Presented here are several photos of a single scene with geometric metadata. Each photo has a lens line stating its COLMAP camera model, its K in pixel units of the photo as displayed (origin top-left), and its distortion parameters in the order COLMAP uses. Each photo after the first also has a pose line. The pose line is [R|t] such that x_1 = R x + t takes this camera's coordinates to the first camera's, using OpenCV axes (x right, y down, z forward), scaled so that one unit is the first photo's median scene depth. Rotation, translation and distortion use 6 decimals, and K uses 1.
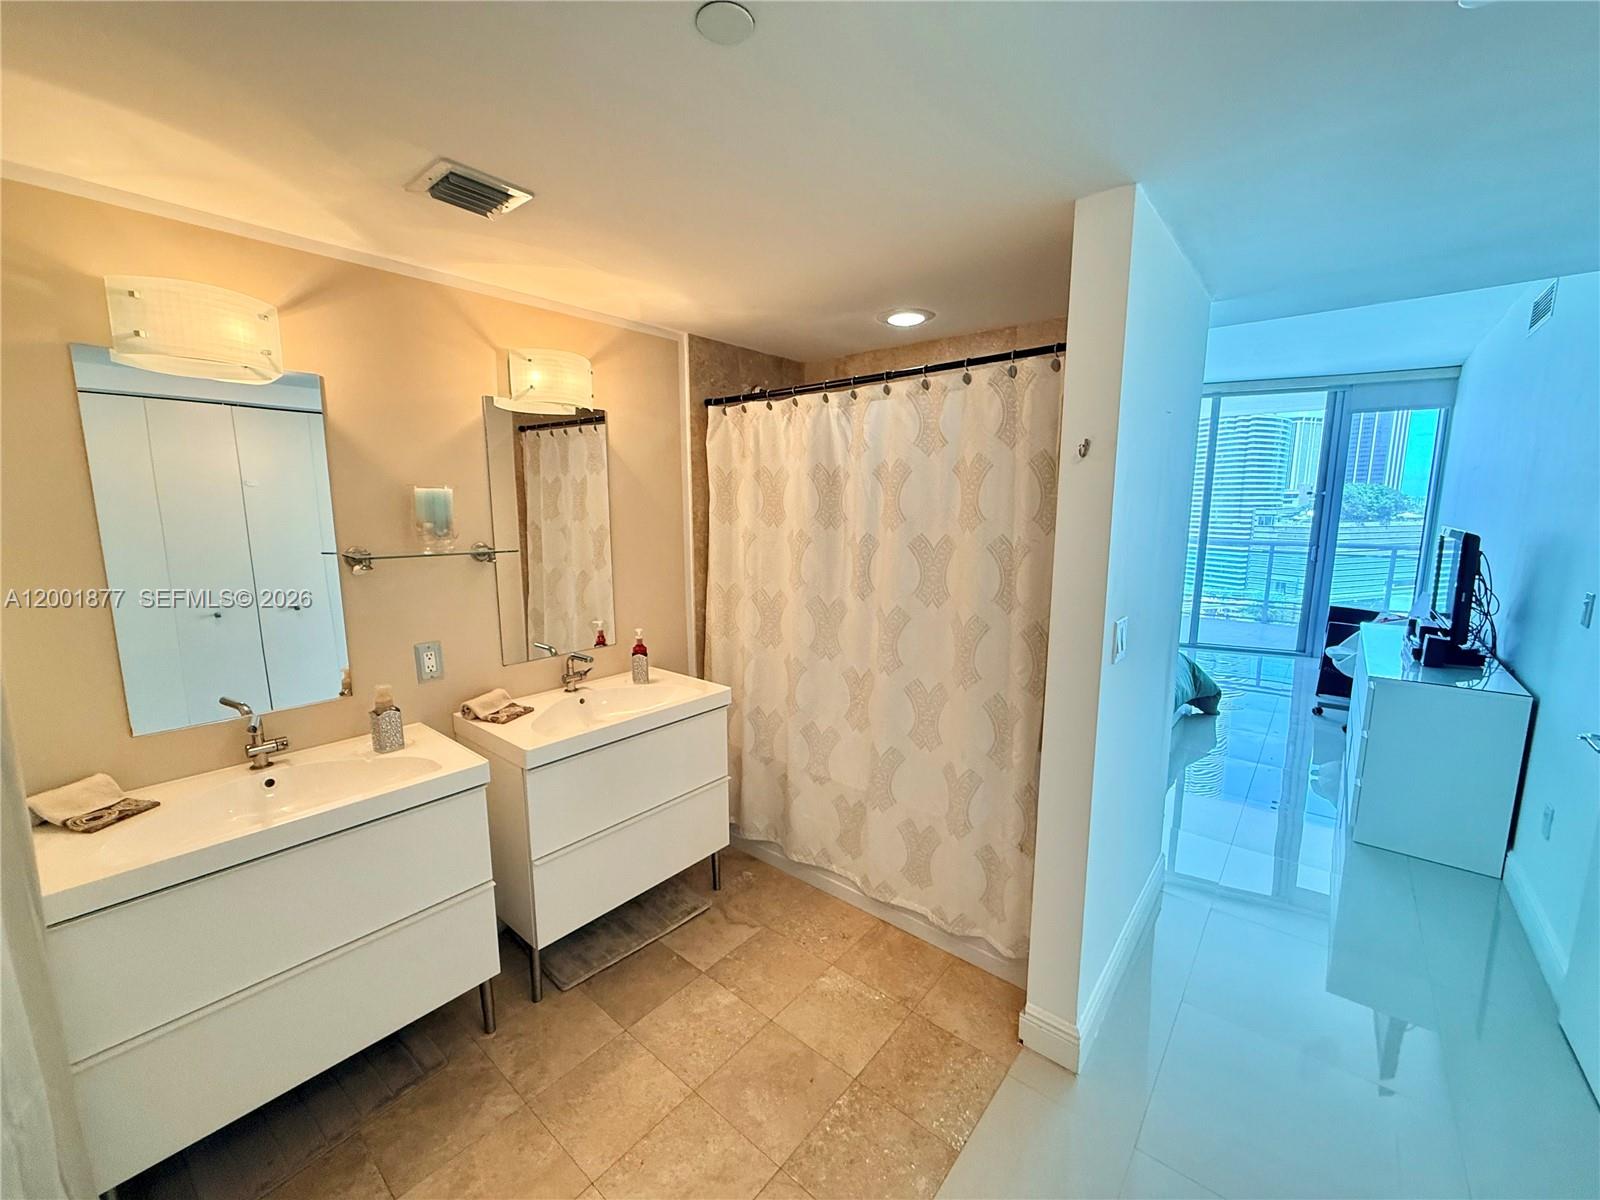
lens RADIAL K [[636.6, 0, 799.4], [0, 636.6, 610.0], [0, 0, 1]] dist [-0.000332, 0.000398]
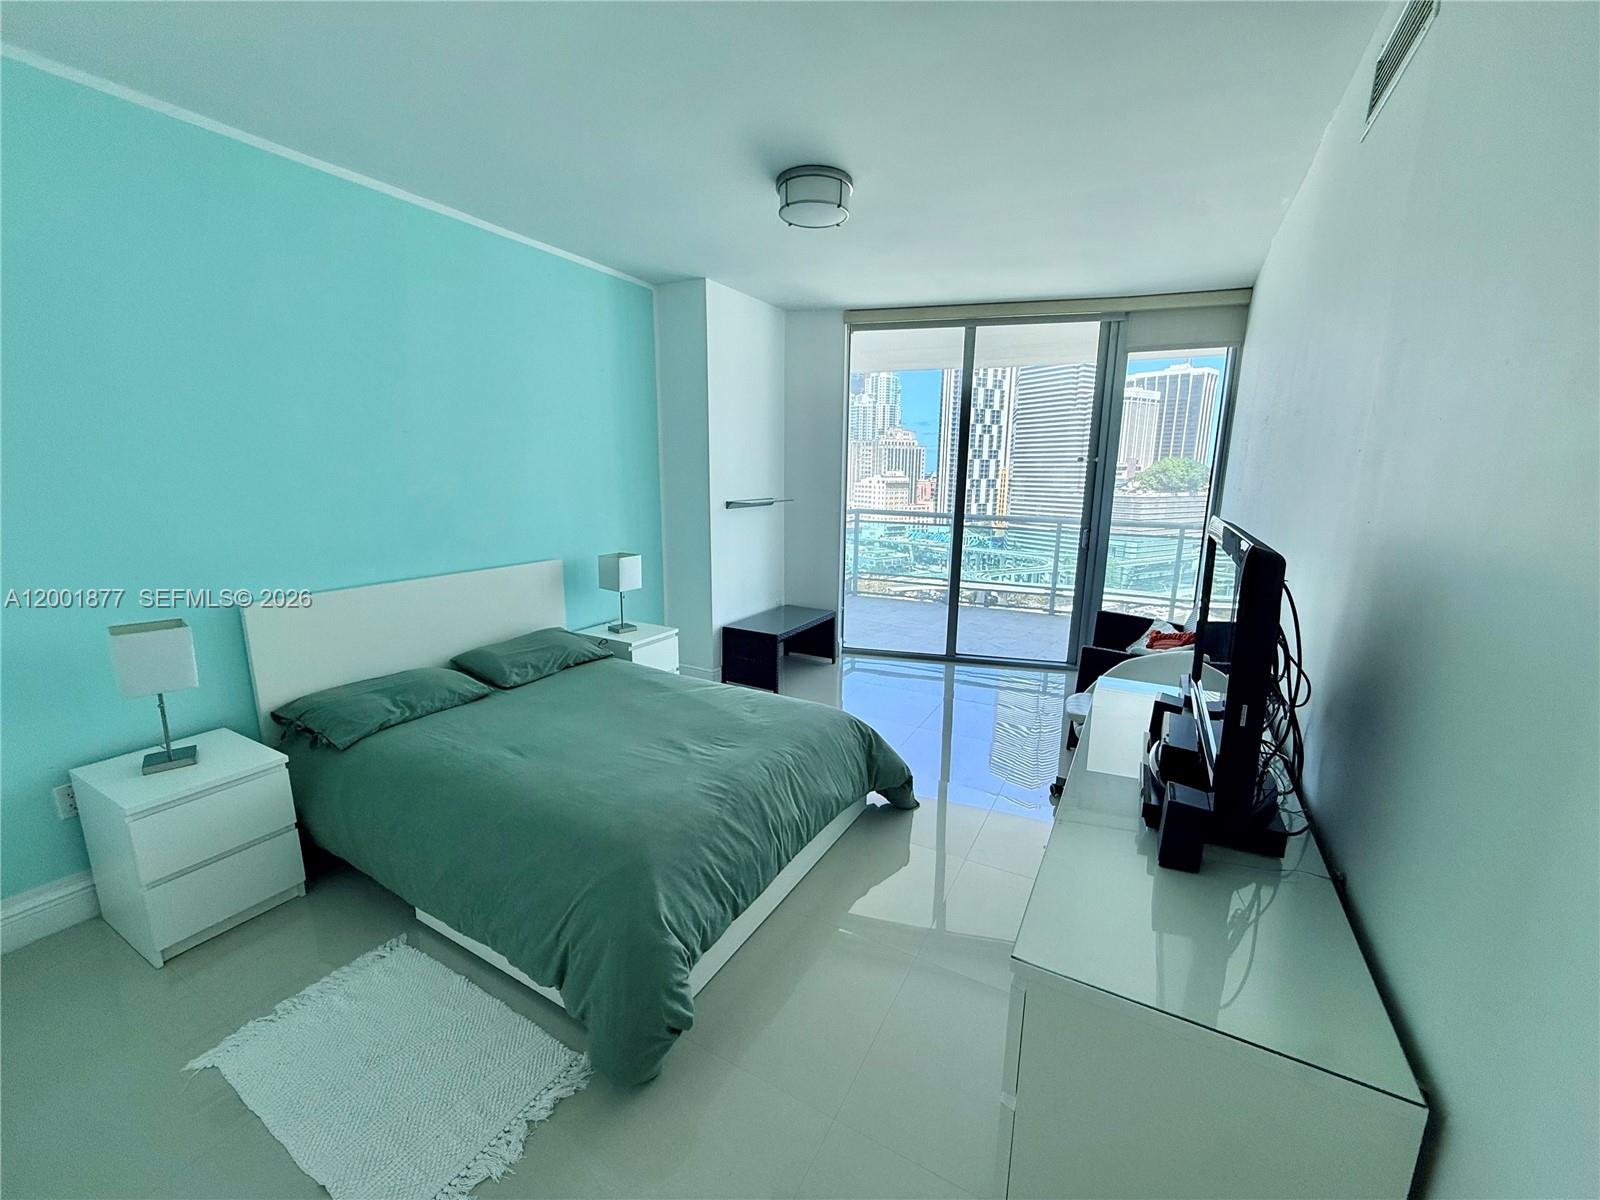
lens RADIAL K [[636.6, 0, 805.3], [0, 636.6, 597.9], [0, 0, 1]] dist [-0.000332, 0.000398]
pose [[0.981880, -0.027770, 0.187460, 0.347267], [0.022181, 0.999247, 0.031846, -0.051153], [-0.188203, -0.027111, 0.981756, 0.328004]]
